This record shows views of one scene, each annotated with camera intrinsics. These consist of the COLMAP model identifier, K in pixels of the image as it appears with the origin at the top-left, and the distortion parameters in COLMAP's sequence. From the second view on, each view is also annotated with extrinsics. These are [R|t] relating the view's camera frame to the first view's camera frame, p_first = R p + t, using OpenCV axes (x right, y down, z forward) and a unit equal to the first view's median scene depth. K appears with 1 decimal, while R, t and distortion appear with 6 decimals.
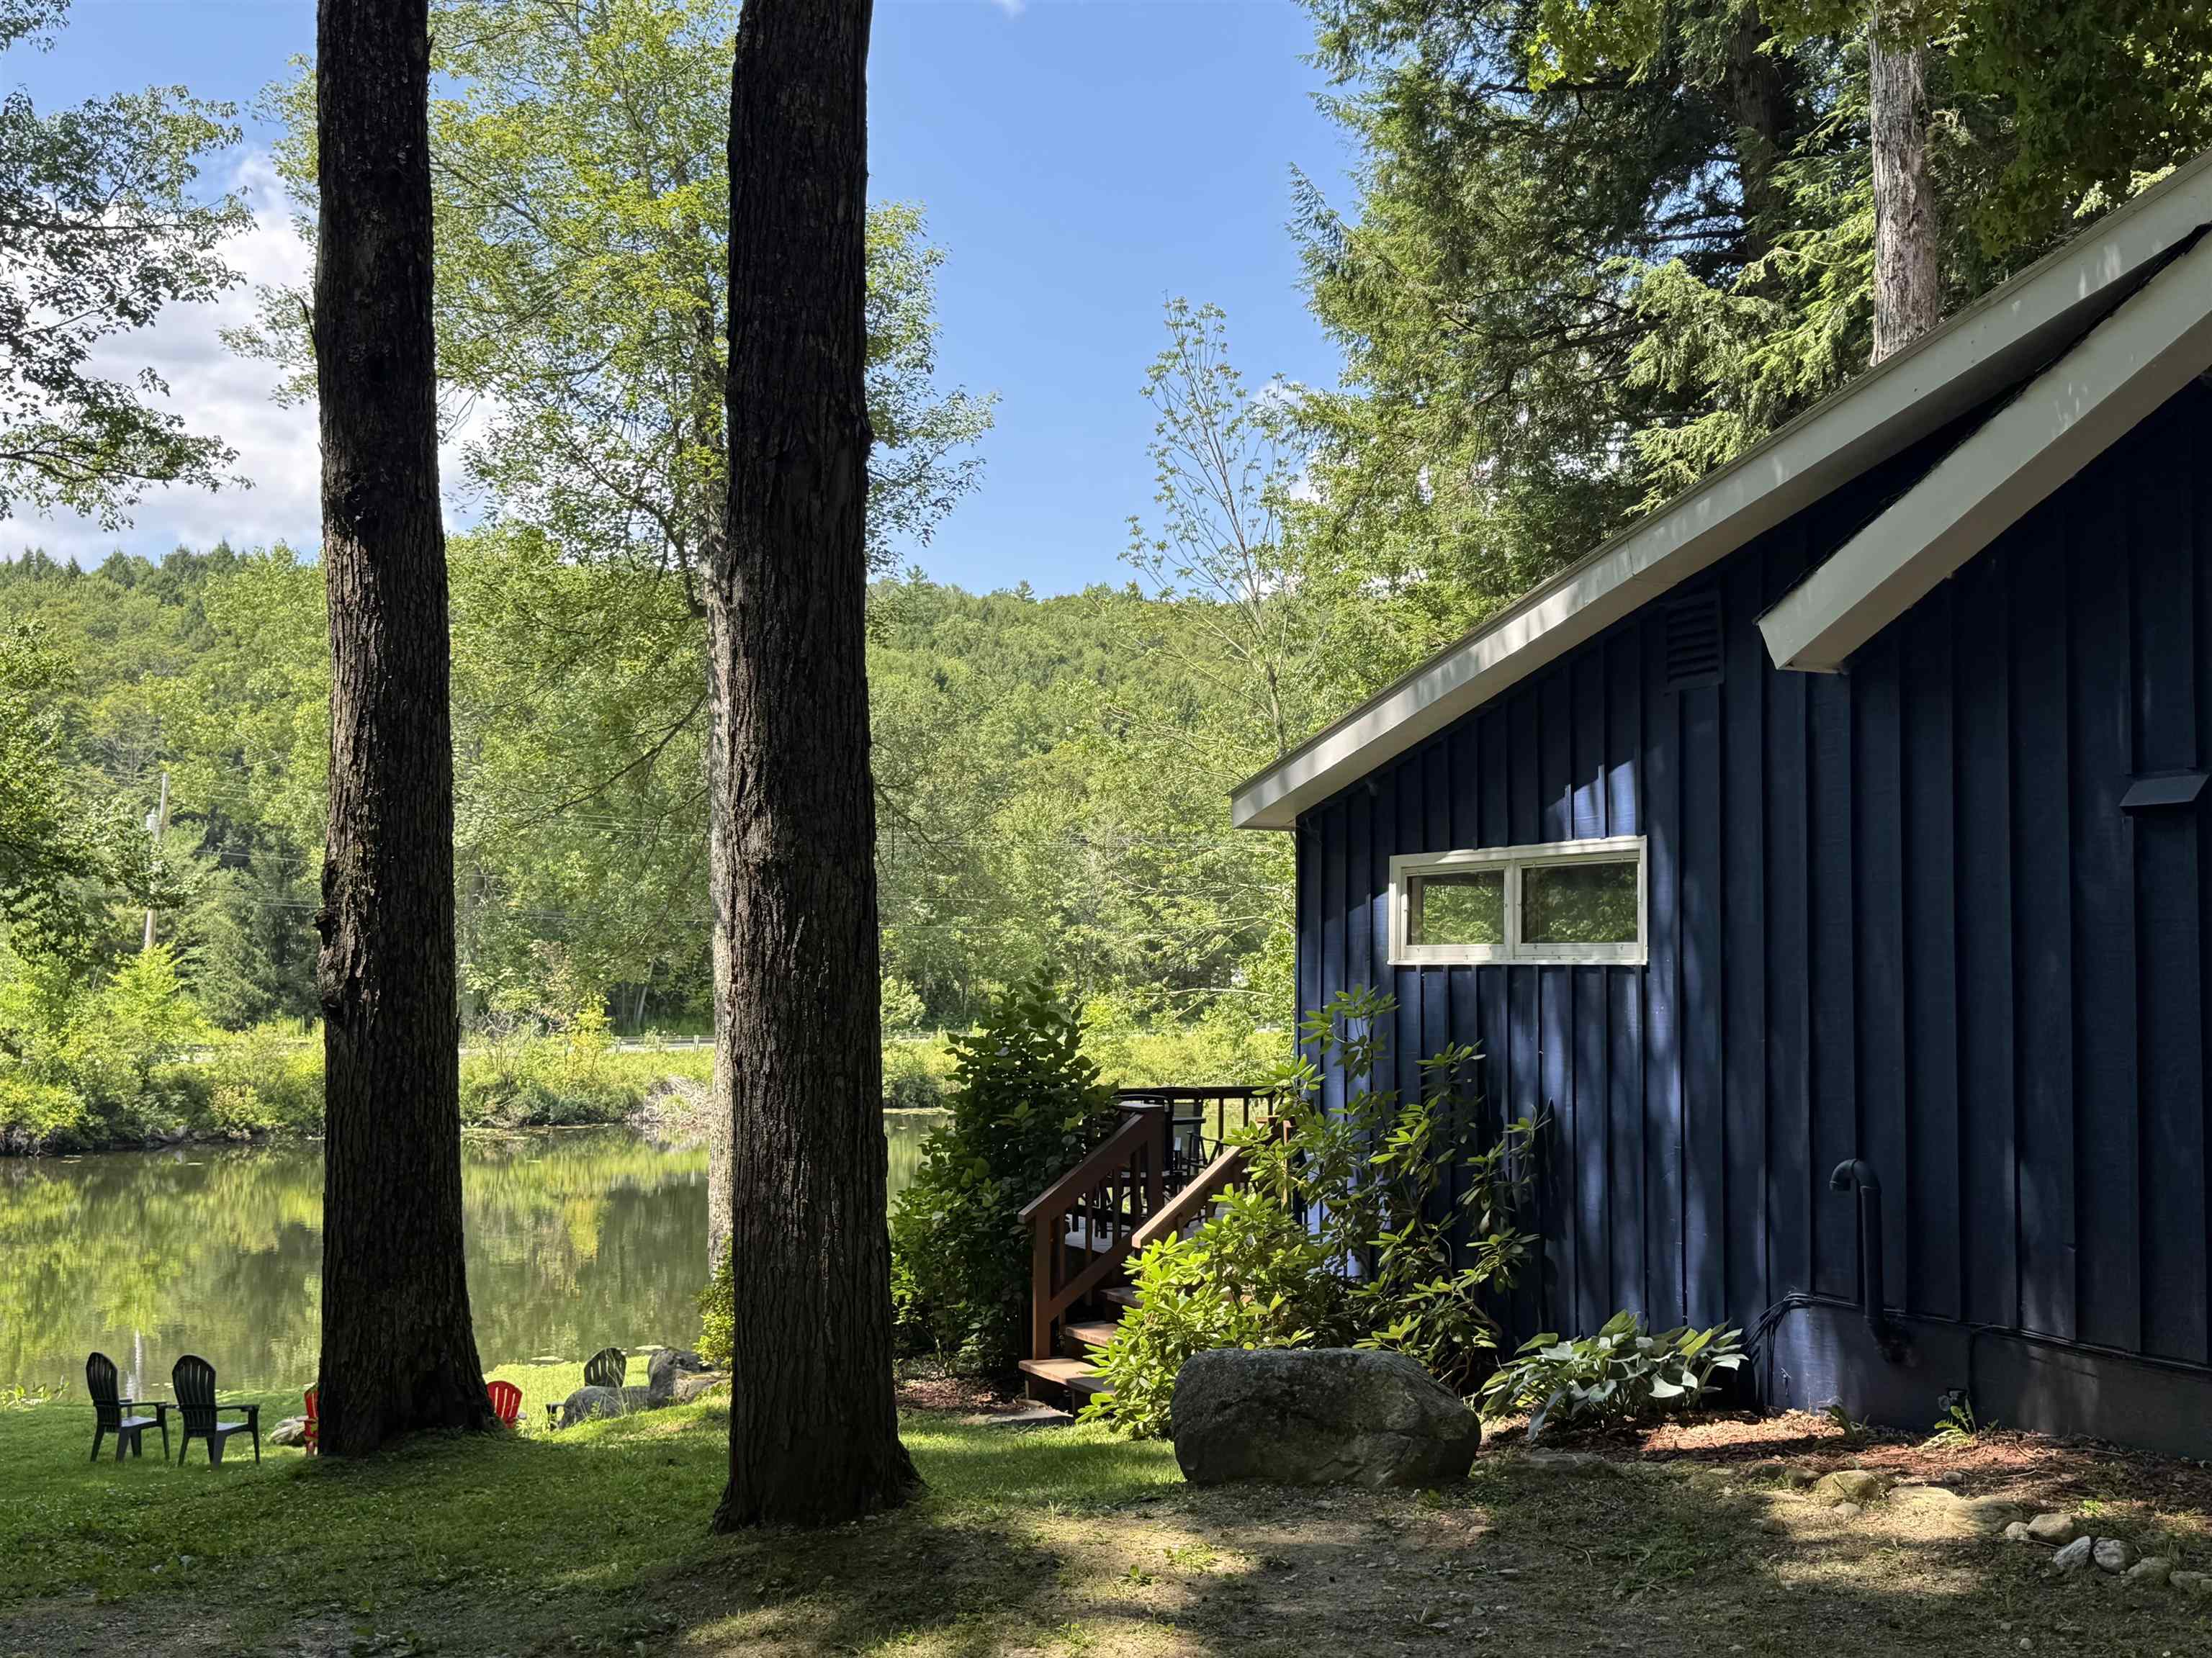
lens RADIAL K [[2268.9, 0, 1126.4], [0, 2268.9, 842.6], [0, 0, 1]] dist [0.018134, 0.000000]
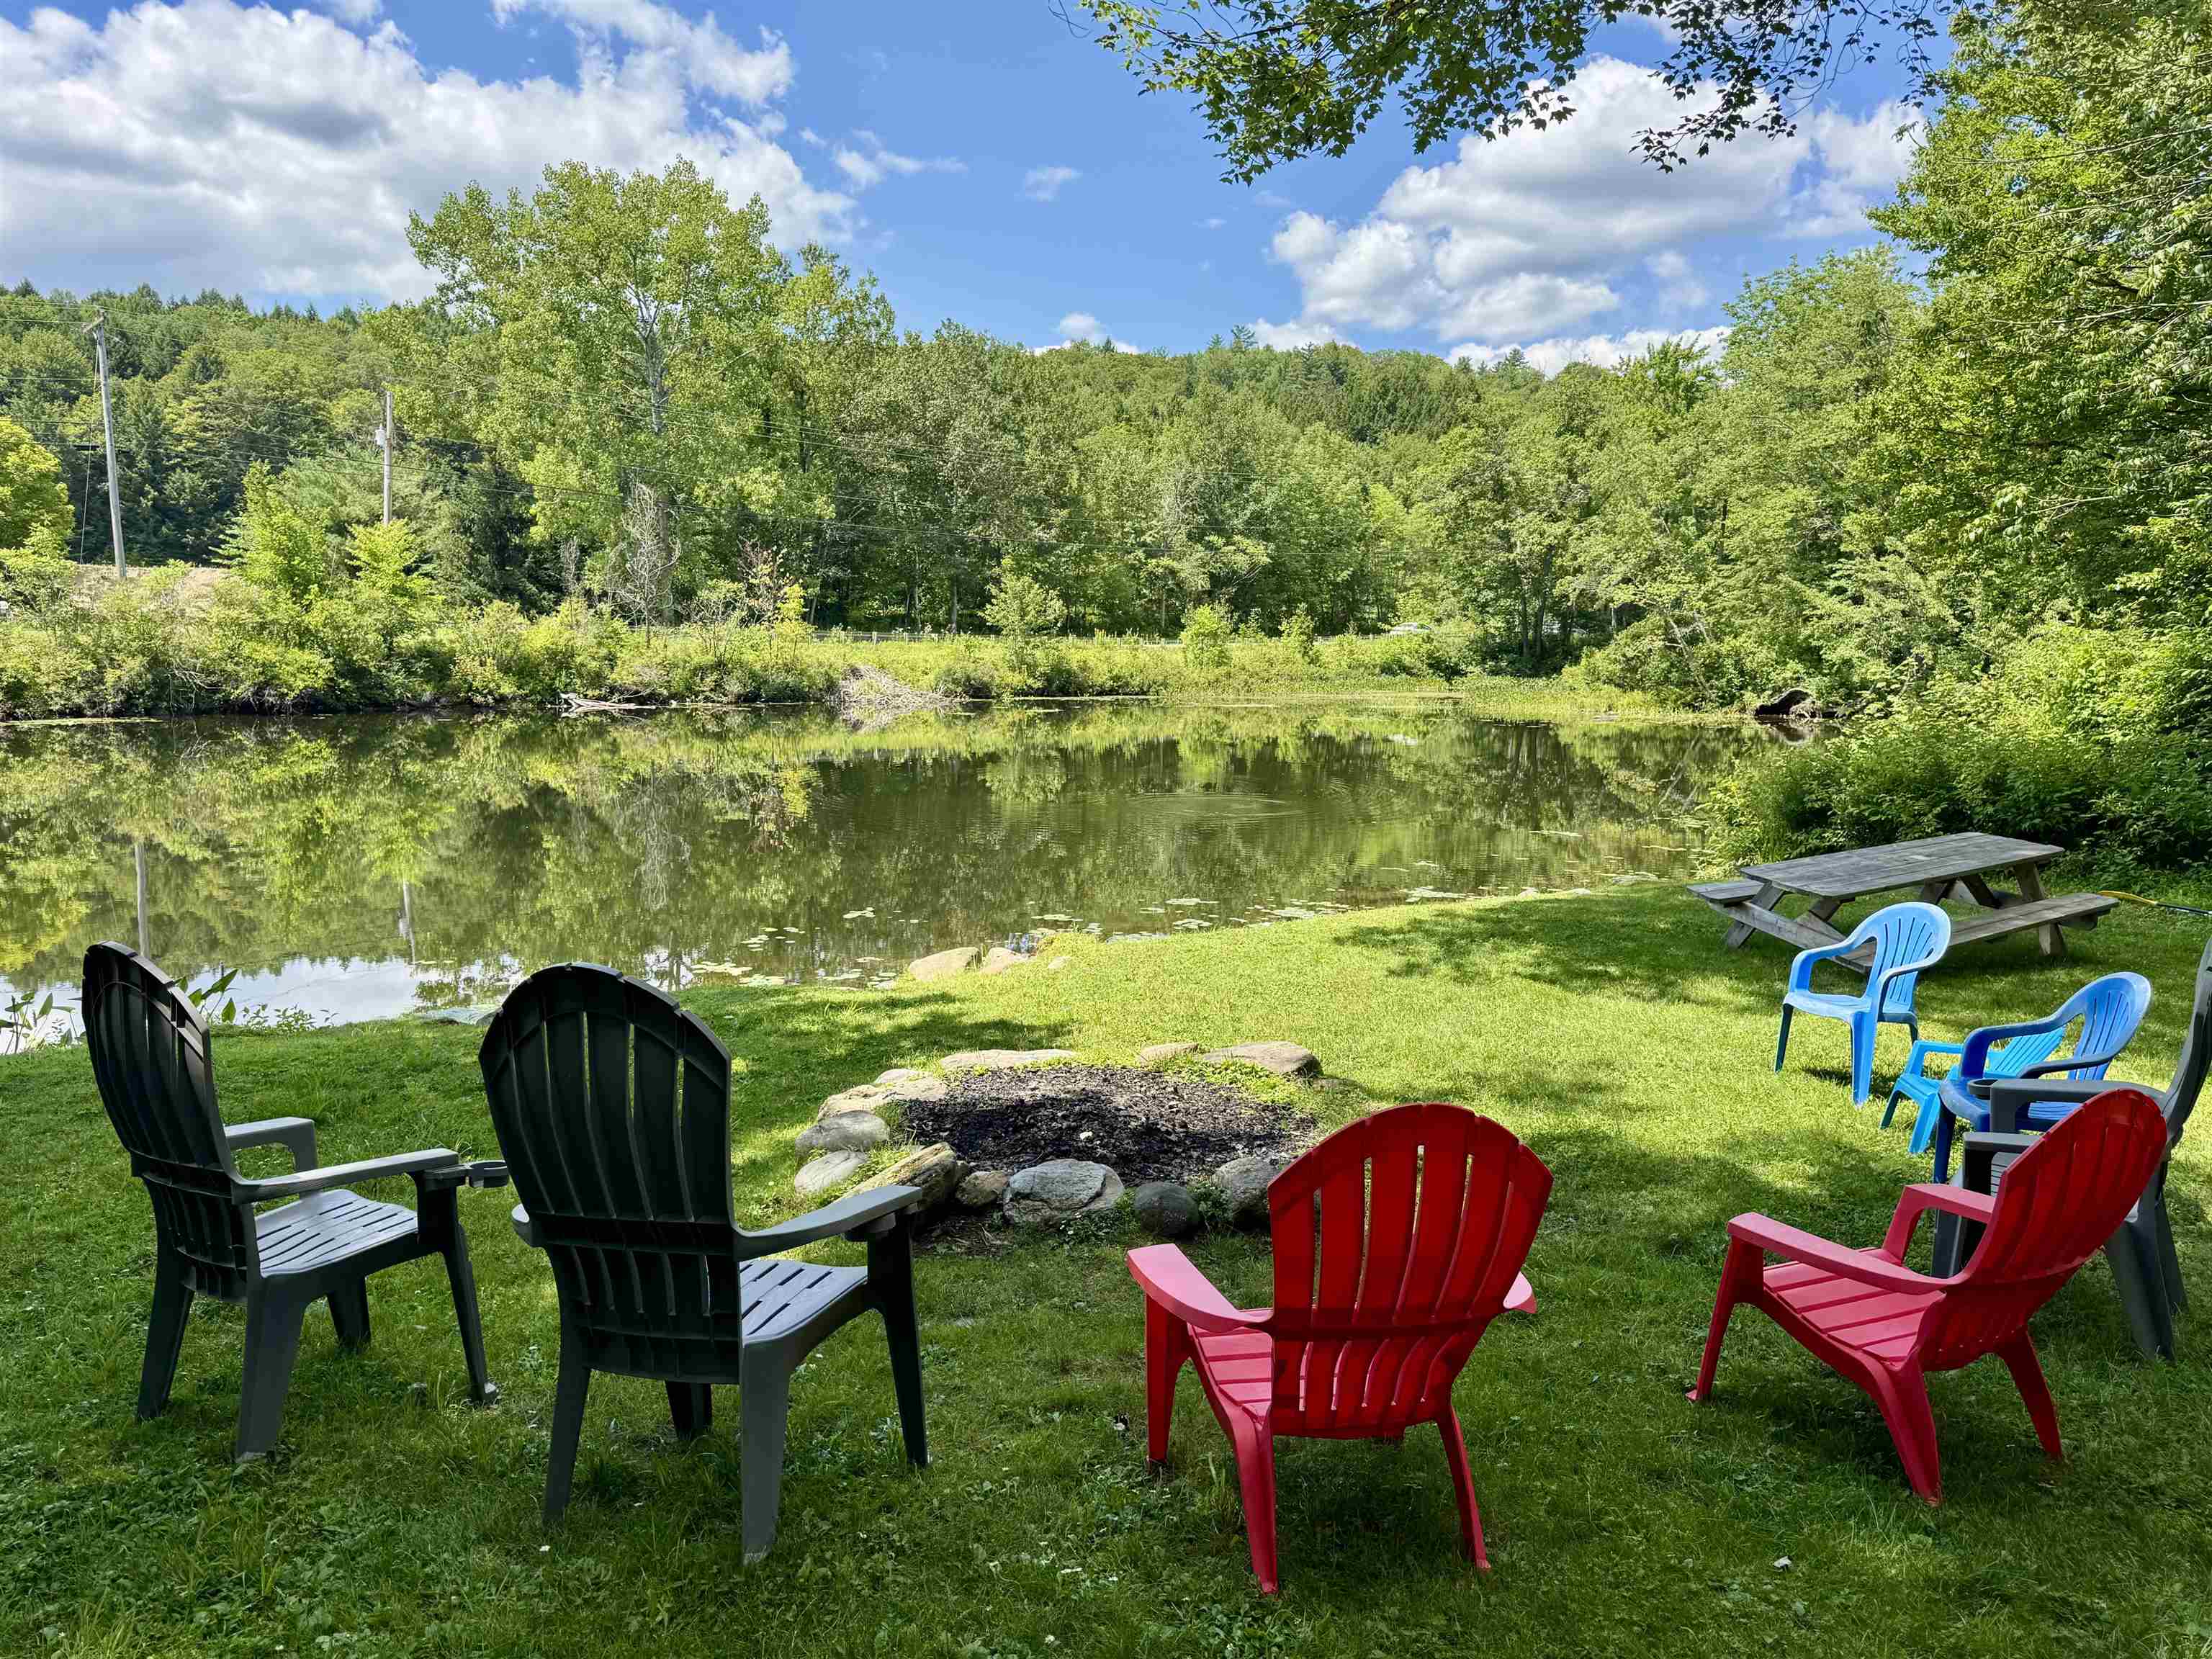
lens RADIAL K [[1641.9, 0, 1111.3], [0, 1641.9, 847.2], [0, 0, 1]] dist [0.077733, -0.090936]
pose [[0.999994, 0.003402, -0.000619, -0.091723], [-0.003225, 0.982235, 0.187626, 0.047287], [0.001246, -0.187622, 0.982240, 0.217183]]
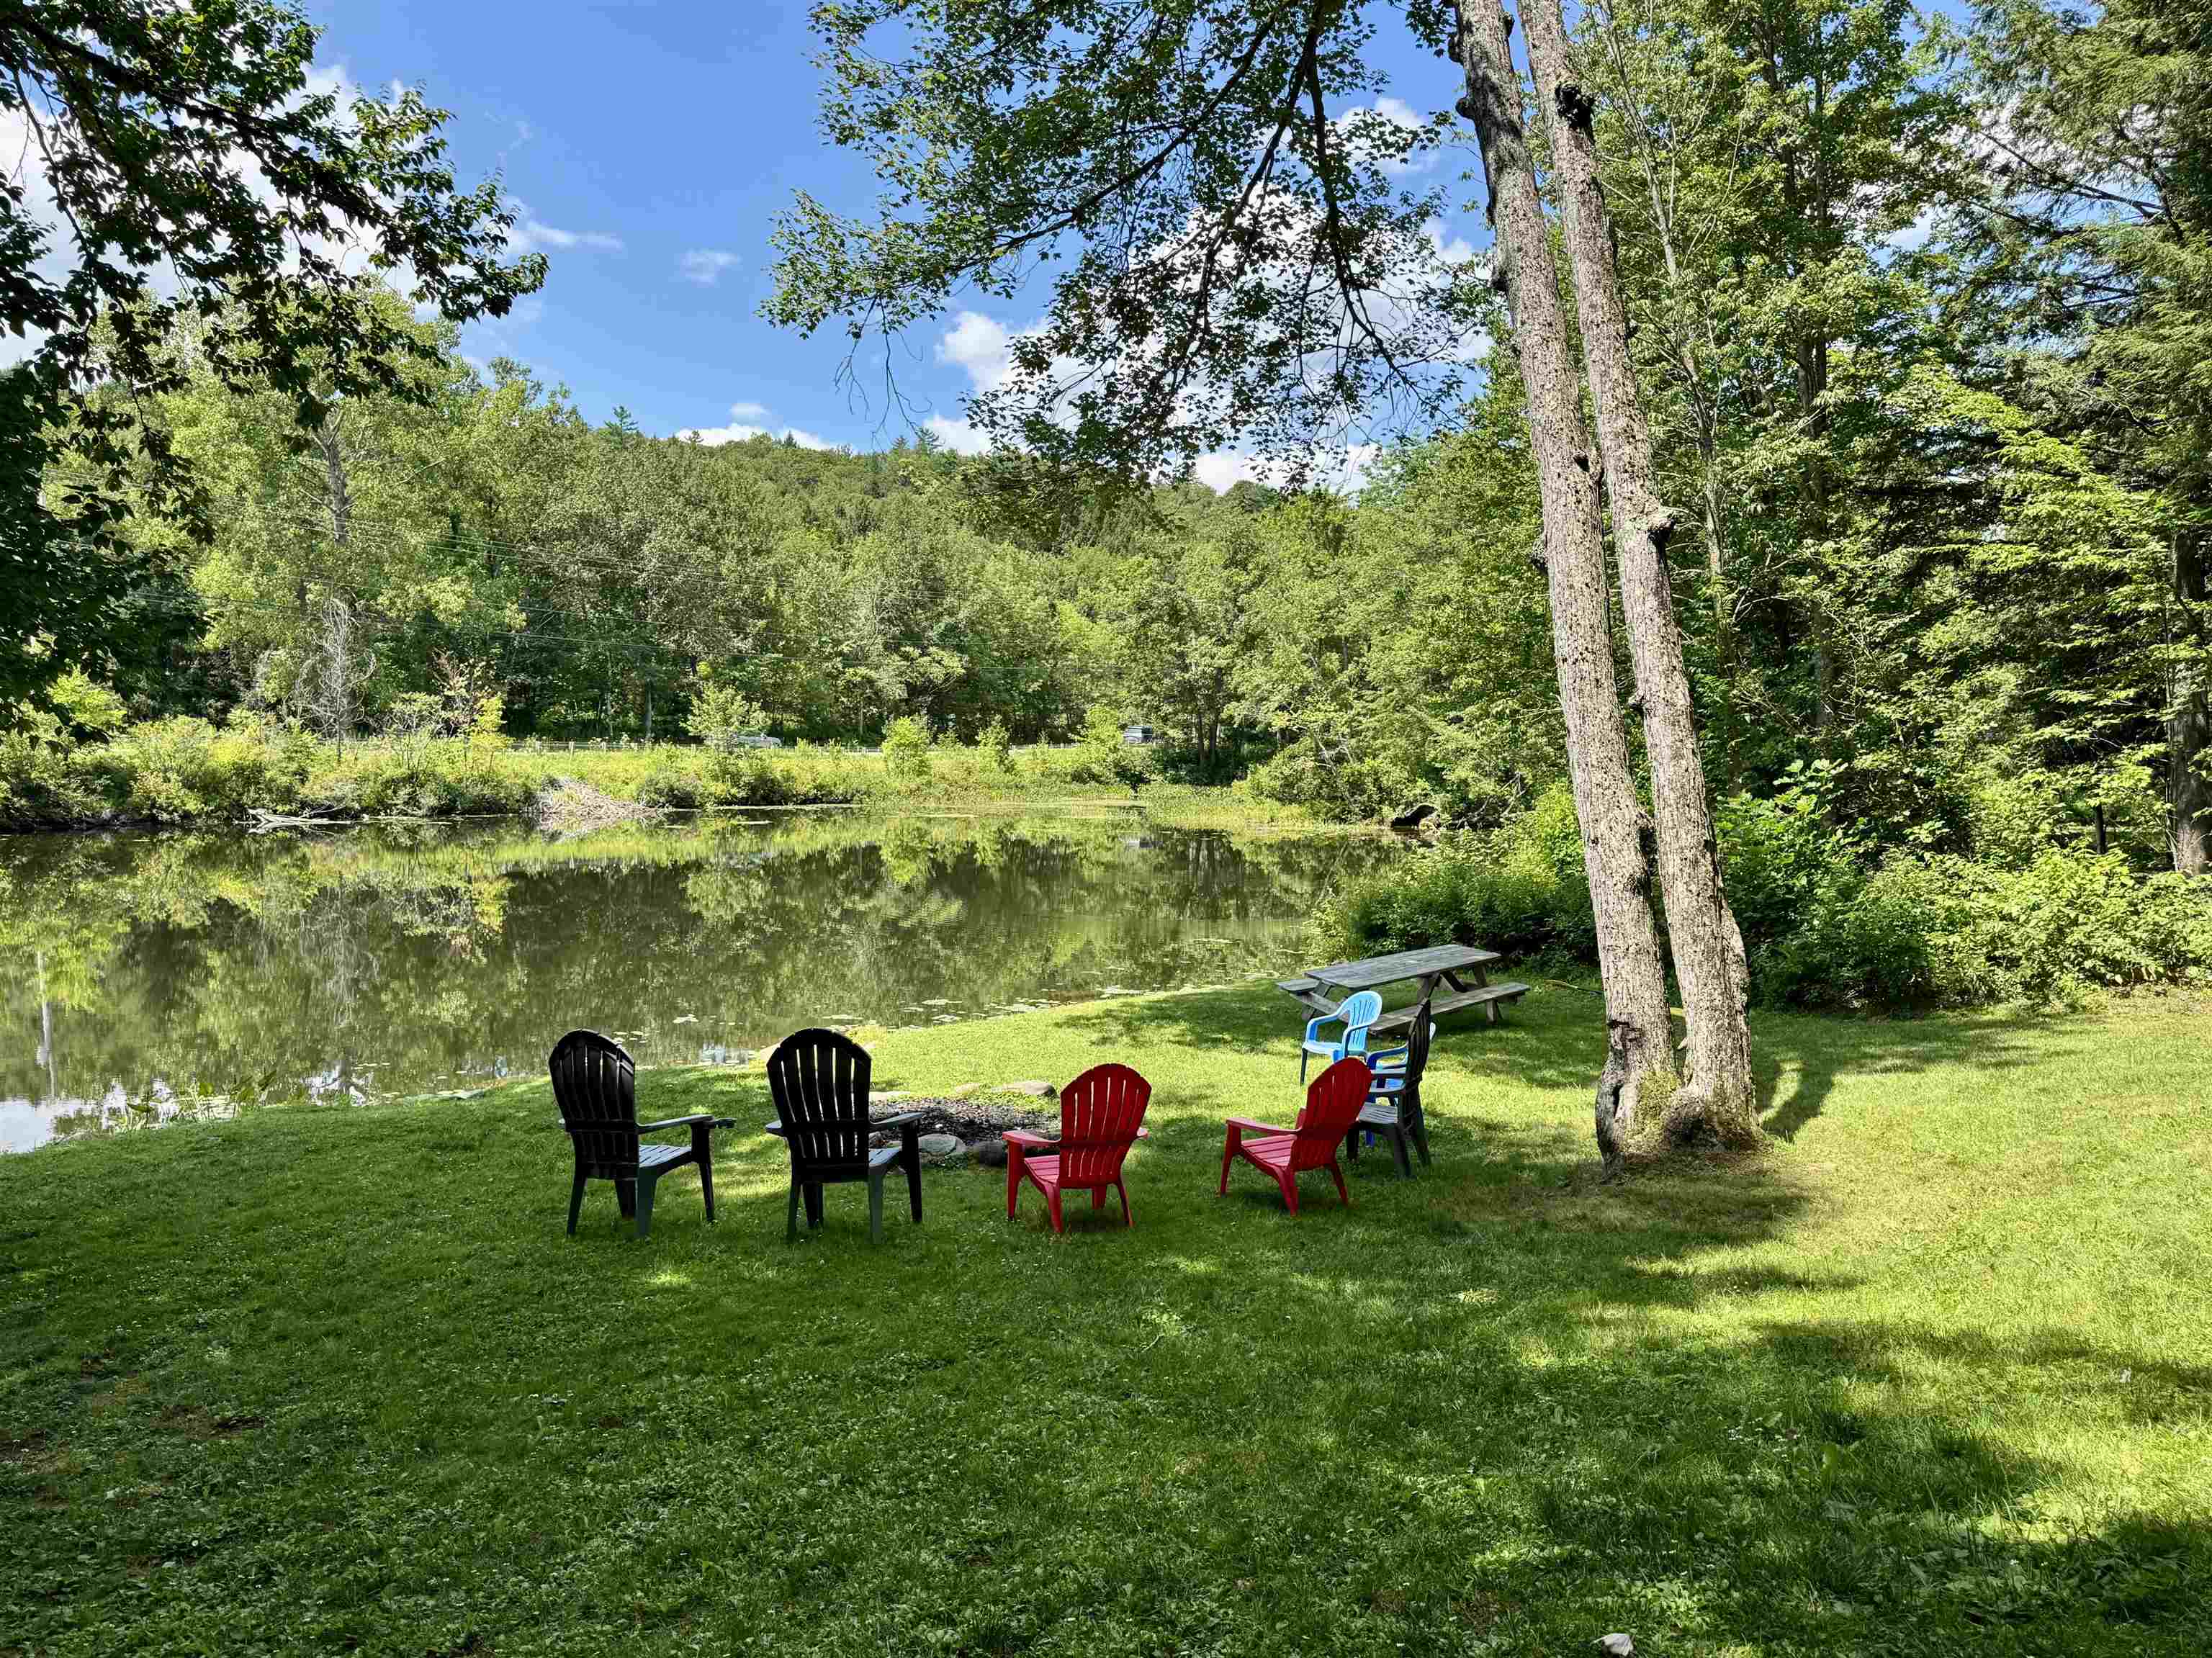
lens RADIAL K [[1641.8, 0, 1112.7], [0, 1641.8, 813.8], [0, 0, 1]] dist [0.077733, -0.090936]
pose [[0.982678, -0.002177, 0.185306, -0.101236], [-0.017874, 0.994156, 0.106466, 0.035698], [-0.184455, -0.107934, 0.976896, 0.166028]]
